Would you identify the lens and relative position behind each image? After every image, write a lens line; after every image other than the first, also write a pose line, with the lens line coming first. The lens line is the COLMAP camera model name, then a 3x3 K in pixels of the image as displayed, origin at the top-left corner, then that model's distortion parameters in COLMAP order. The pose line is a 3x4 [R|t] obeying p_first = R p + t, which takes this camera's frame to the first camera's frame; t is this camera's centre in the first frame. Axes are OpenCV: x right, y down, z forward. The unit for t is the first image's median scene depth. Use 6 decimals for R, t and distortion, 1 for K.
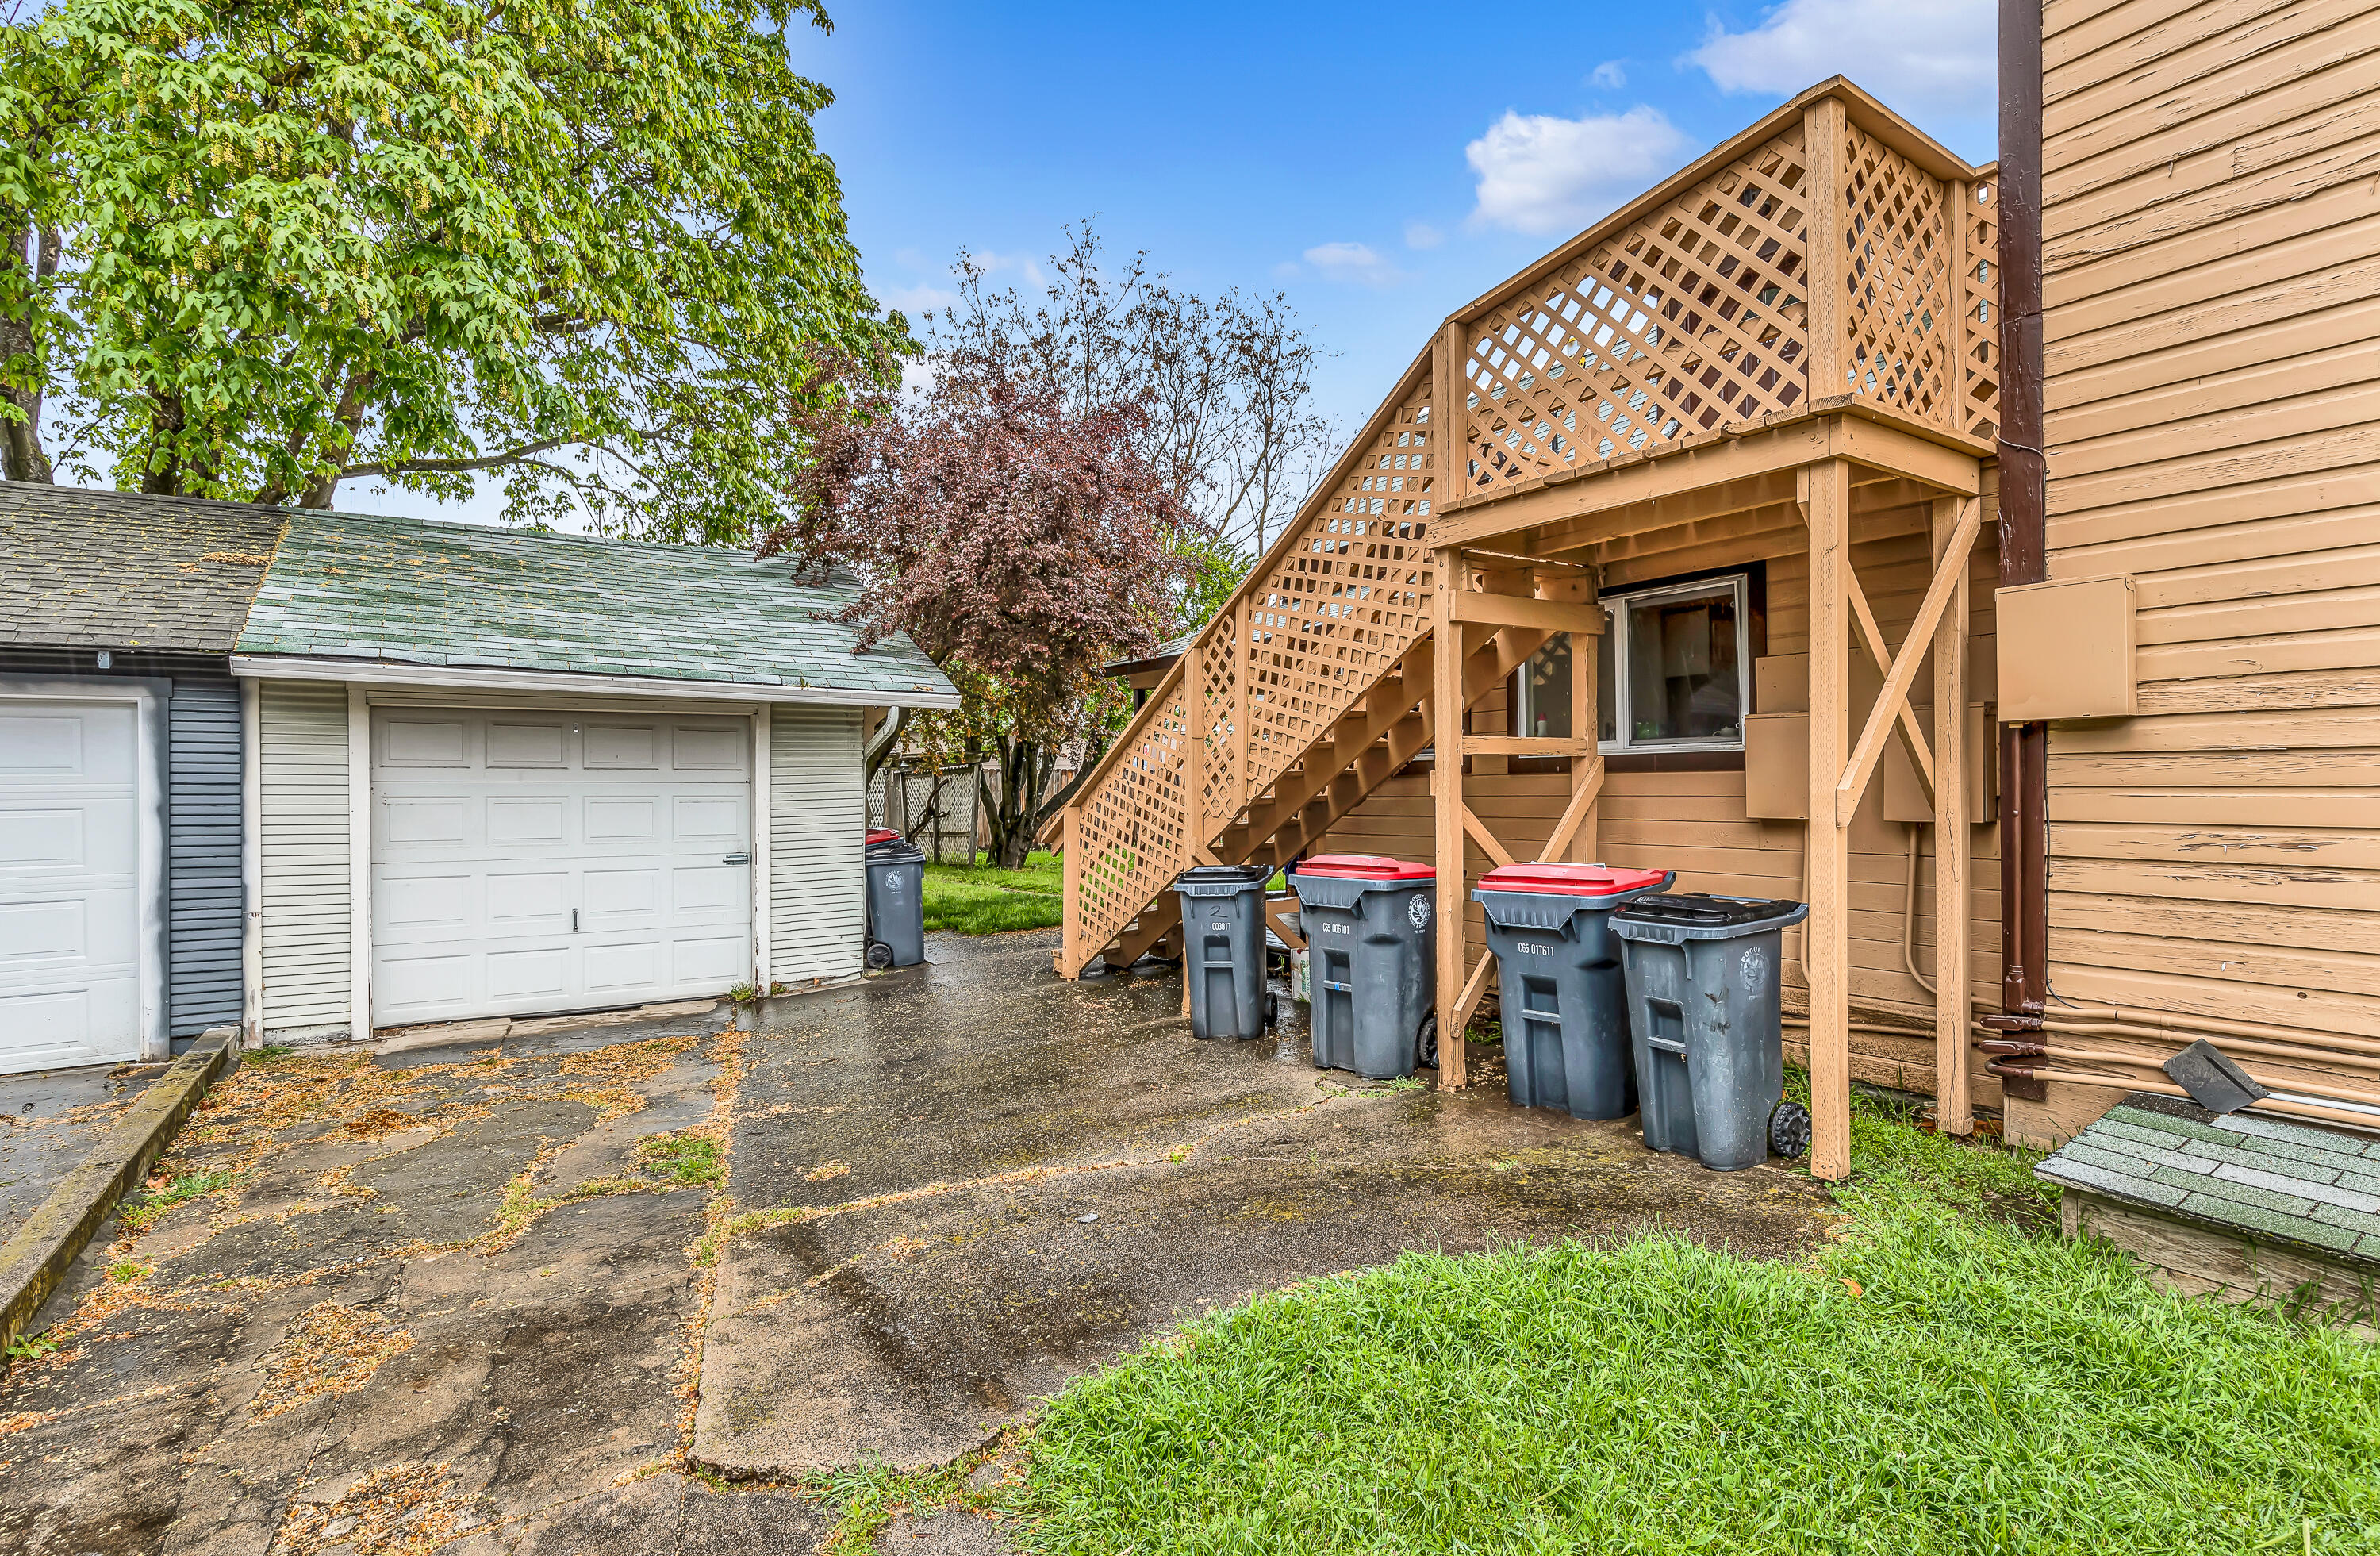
lens RADIAL K [[1175.2, 0, 1190.0], [0, 1175.2, 778.0], [0, 0, 1]] dist [0.000372, 0.000588]
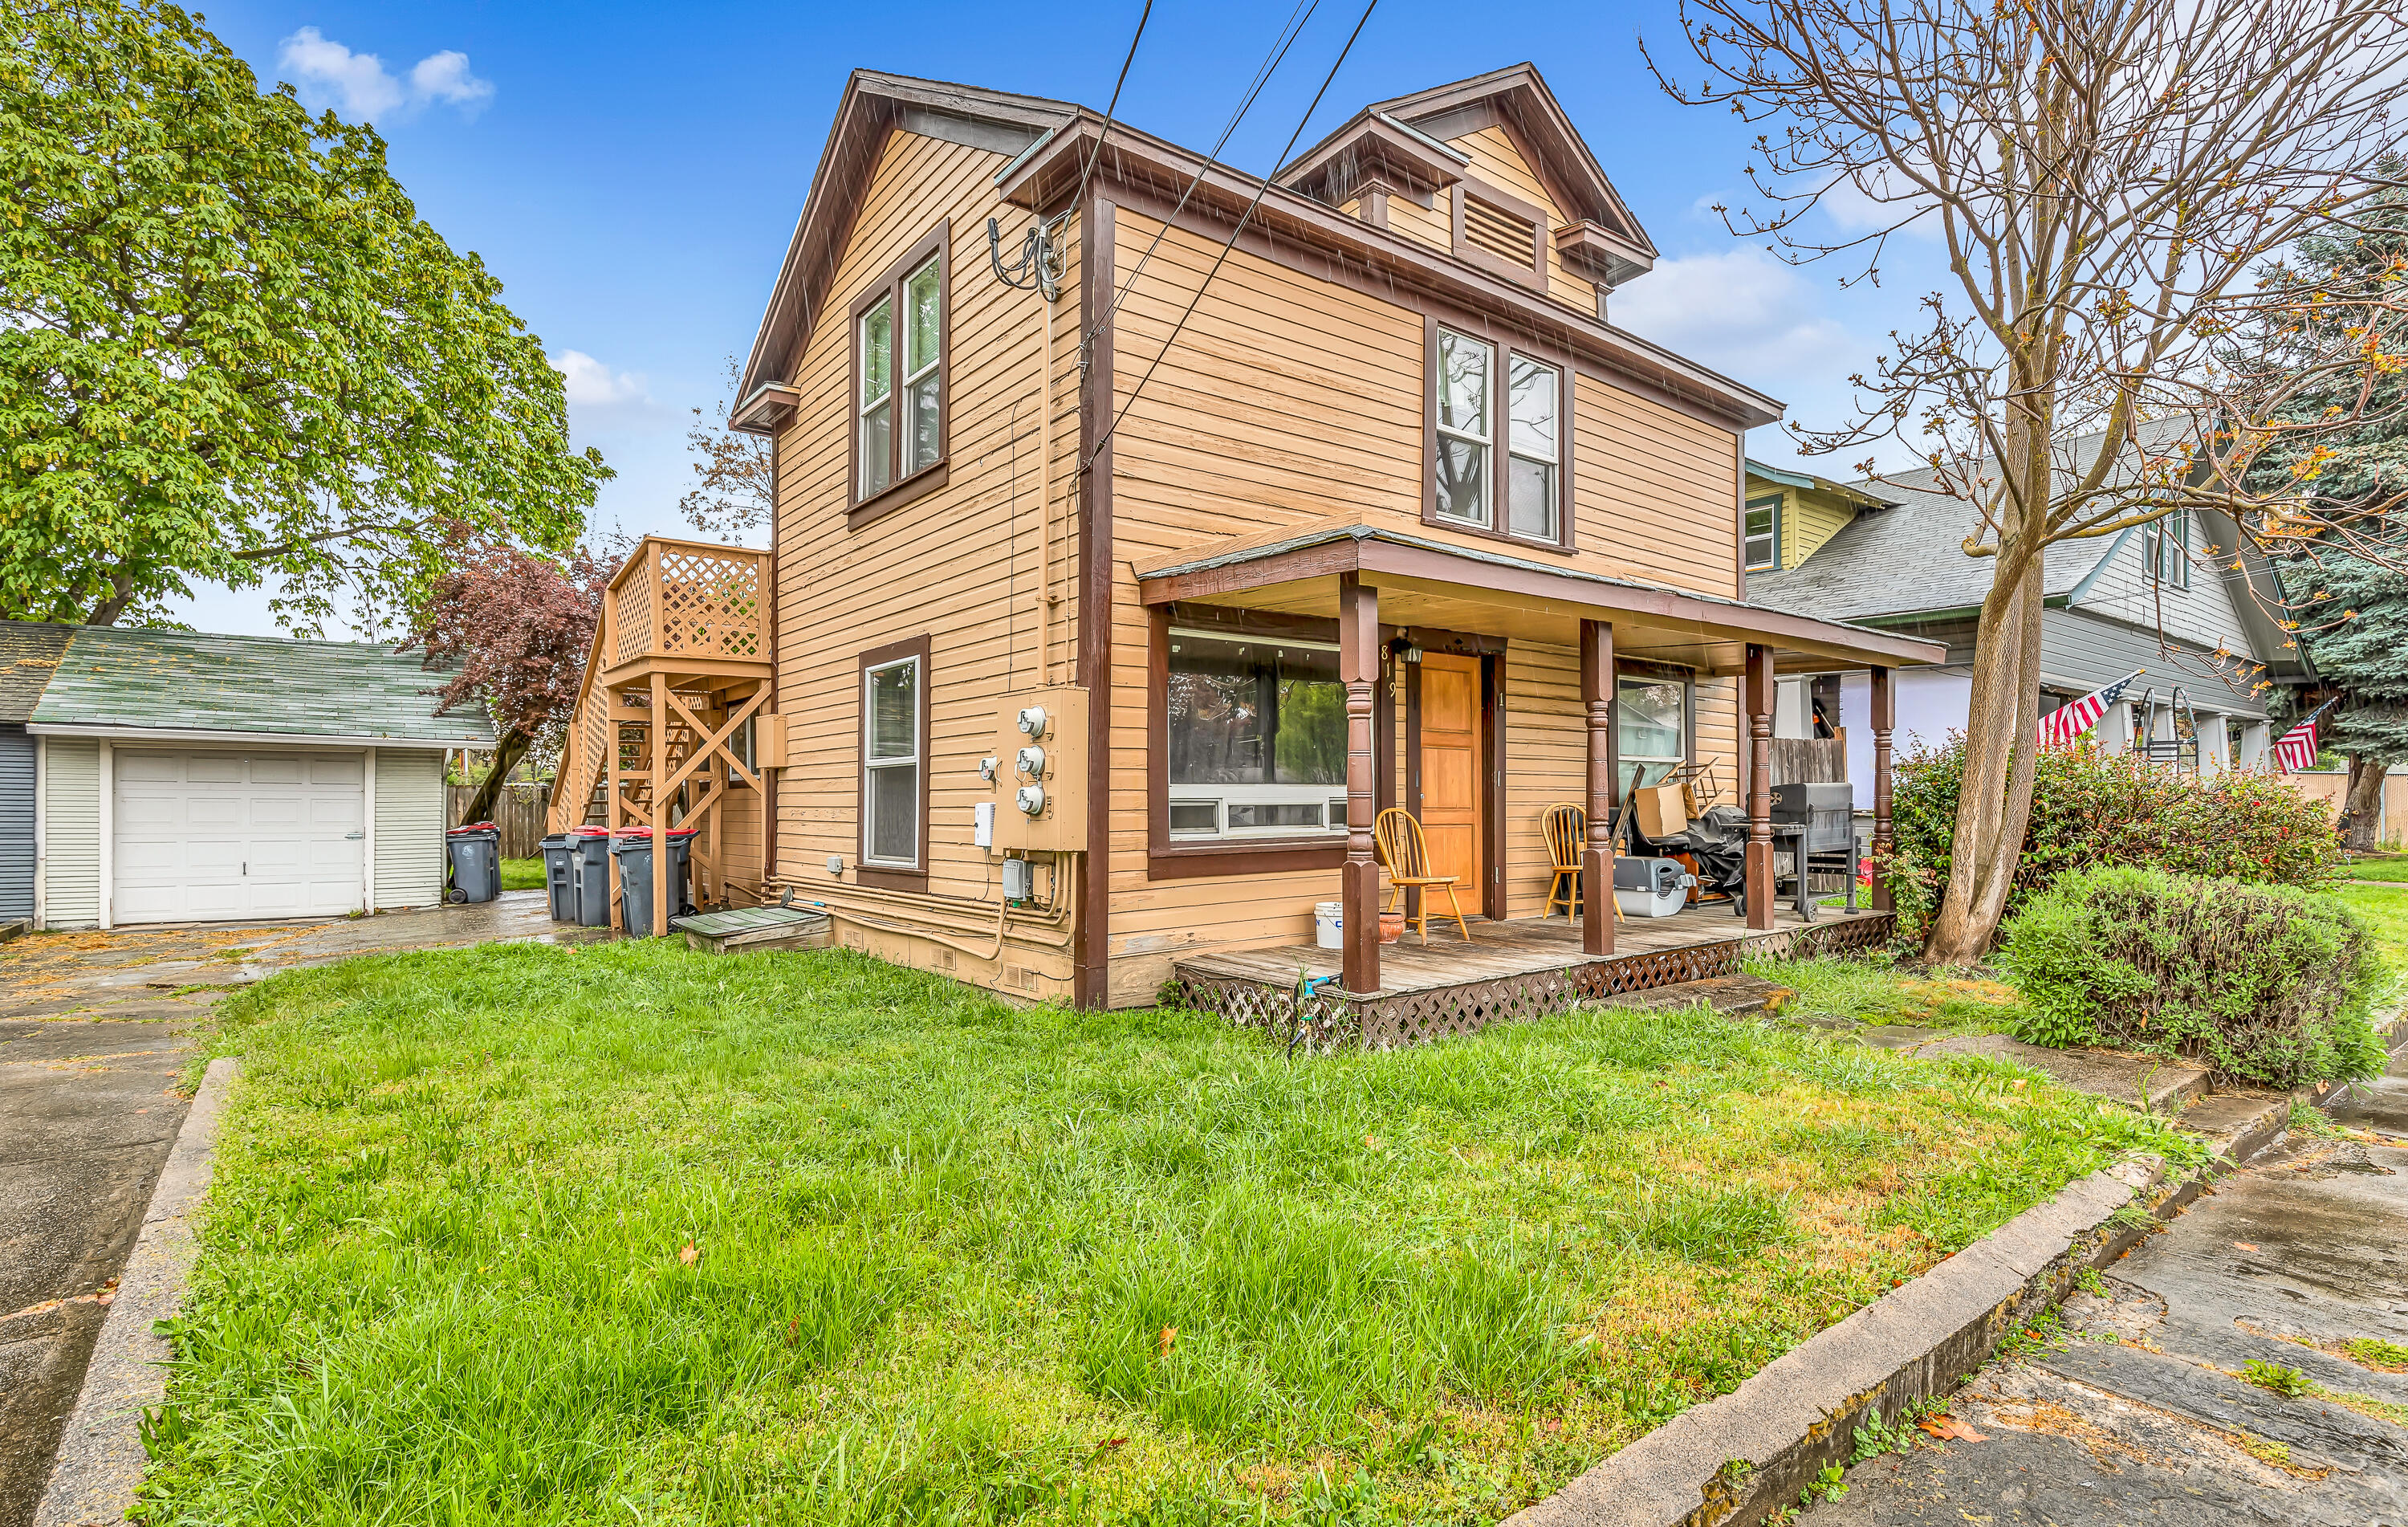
lens RADIAL K [[1153.3, 0, 1209.9], [0, 1153.3, 787.5], [0, 0, 1]] dist [0.002789, -0.000472]
pose [[0.995980, 0.004259, 0.089470, 0.859864], [-0.003384, 0.999945, -0.009930, 0.013126], [-0.089507, 0.009588, 0.995940, -0.964821]]
